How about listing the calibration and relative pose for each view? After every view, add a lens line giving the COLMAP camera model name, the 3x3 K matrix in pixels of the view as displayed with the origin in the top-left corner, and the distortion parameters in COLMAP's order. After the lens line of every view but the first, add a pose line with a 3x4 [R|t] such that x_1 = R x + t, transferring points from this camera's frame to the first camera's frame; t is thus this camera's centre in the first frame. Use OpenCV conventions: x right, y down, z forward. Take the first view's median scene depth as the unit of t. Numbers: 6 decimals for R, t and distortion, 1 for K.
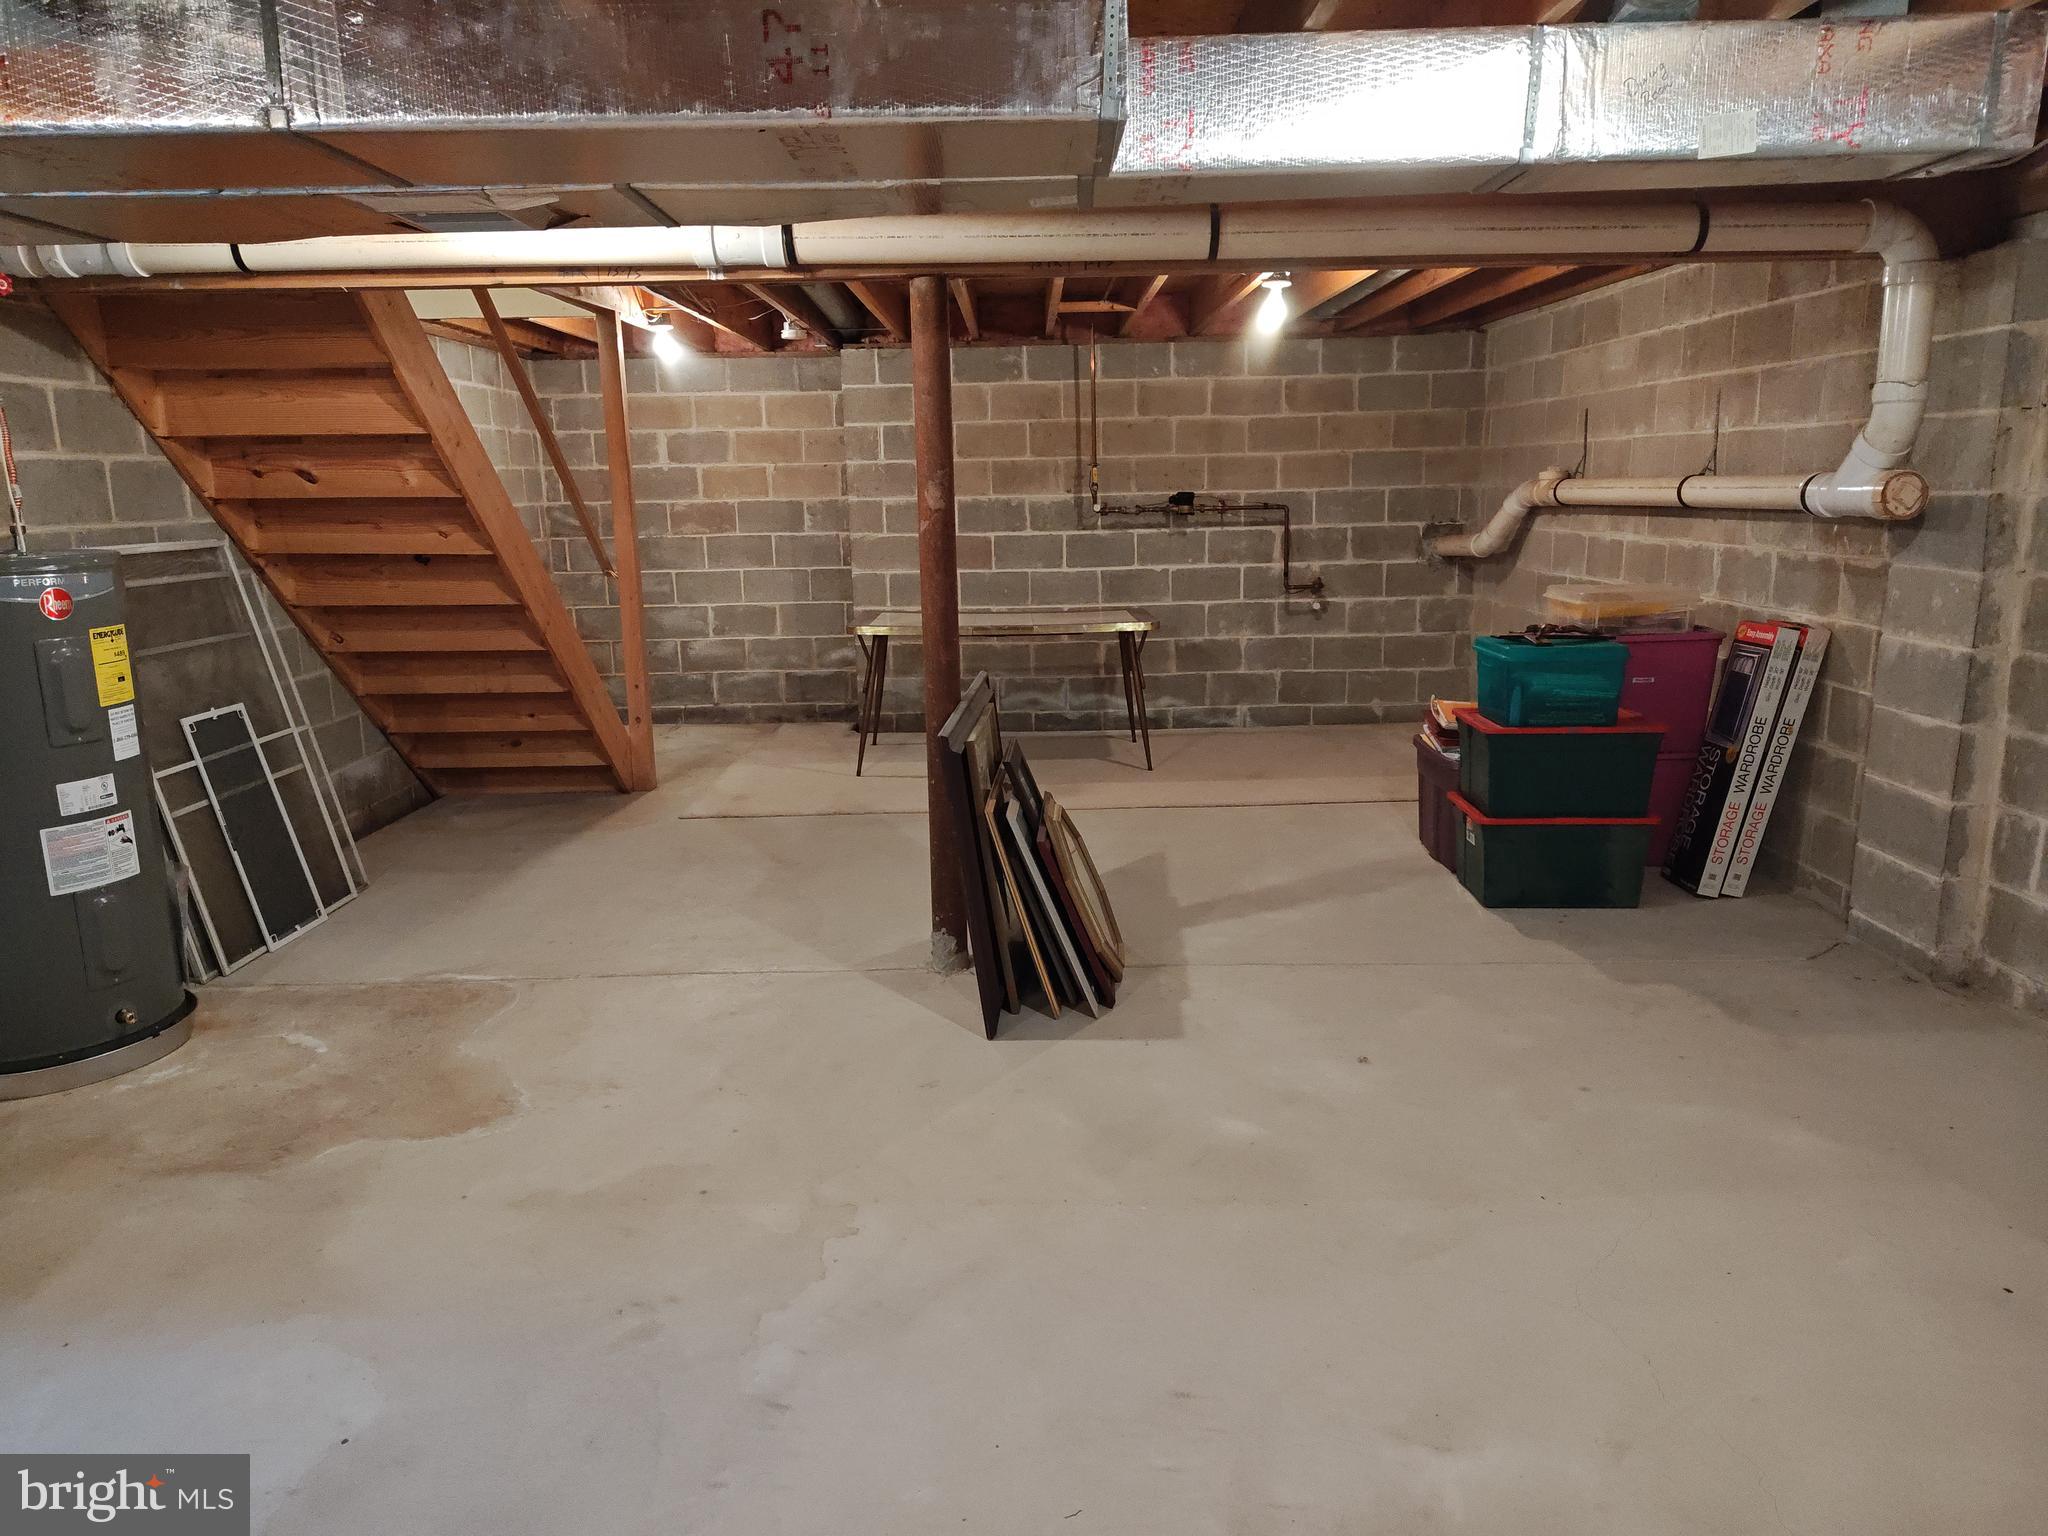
lens RADIAL K [[1385.8, 0, 1027.7], [0, 1385.8, 774.7], [0, 0, 1]] dist [0.045314, -0.045530]
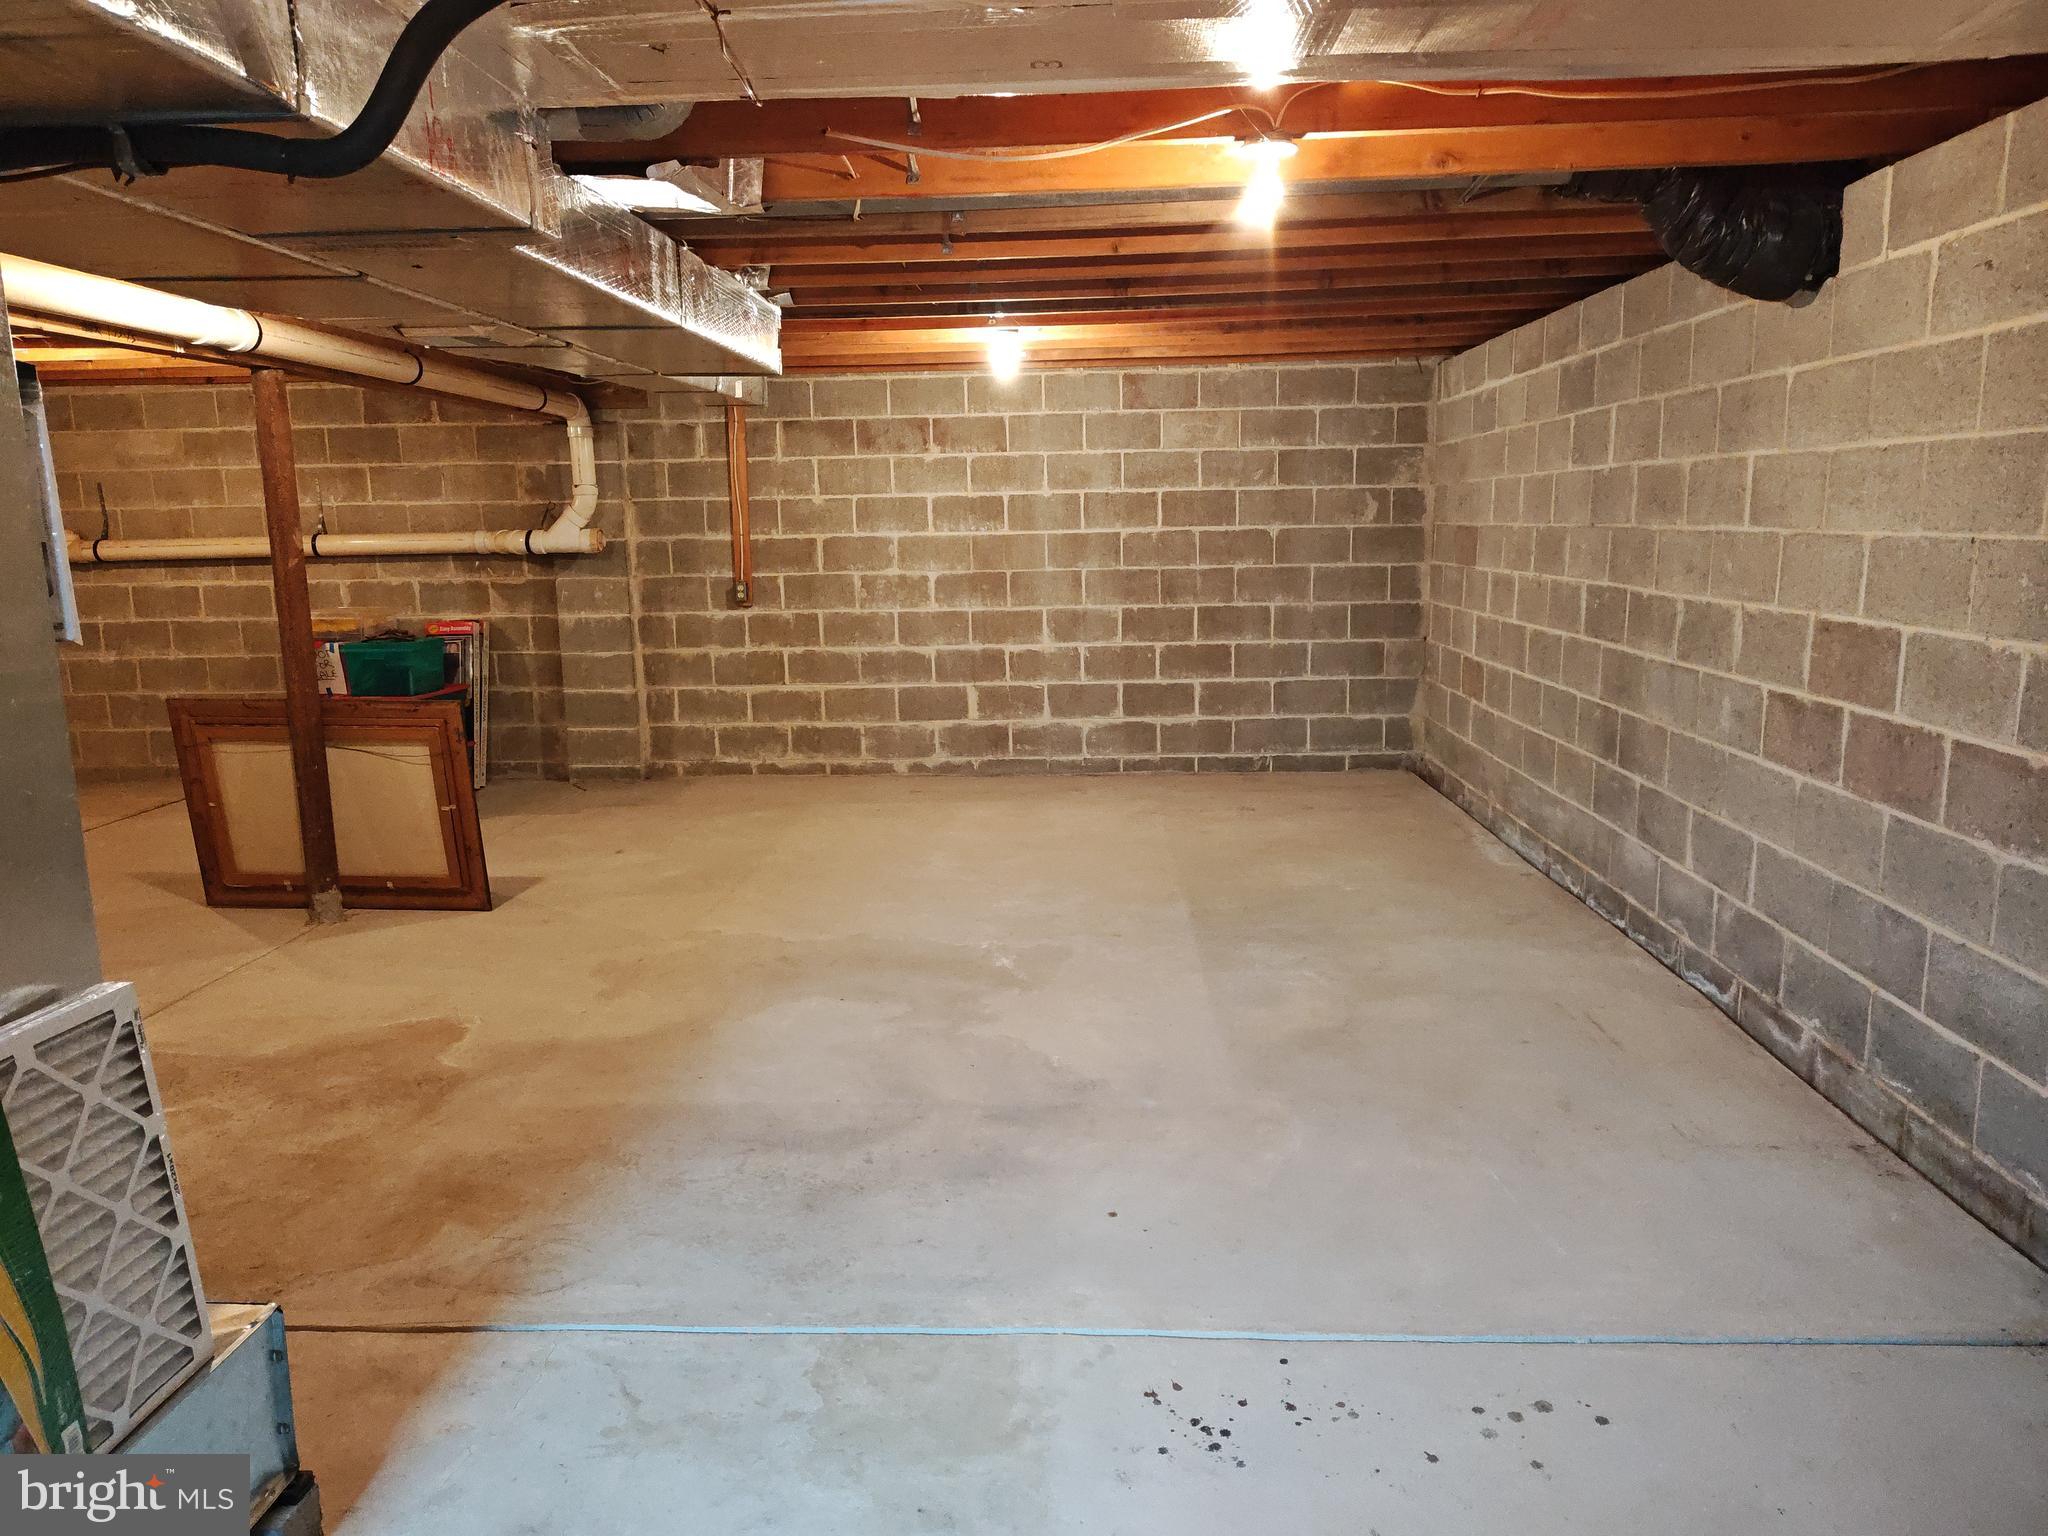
lens RADIAL K [[1389.9, 0, 1033.1], [0, 1389.9, 776.8], [0, 0, 1]] dist [0.040972, -0.054497]
pose [[0.047735, -0.165081, 0.985124, -1.094210], [0.220916, 0.963569, 0.150764, -0.029210], [-0.974124, 0.210433, 0.082465, 0.235468]]
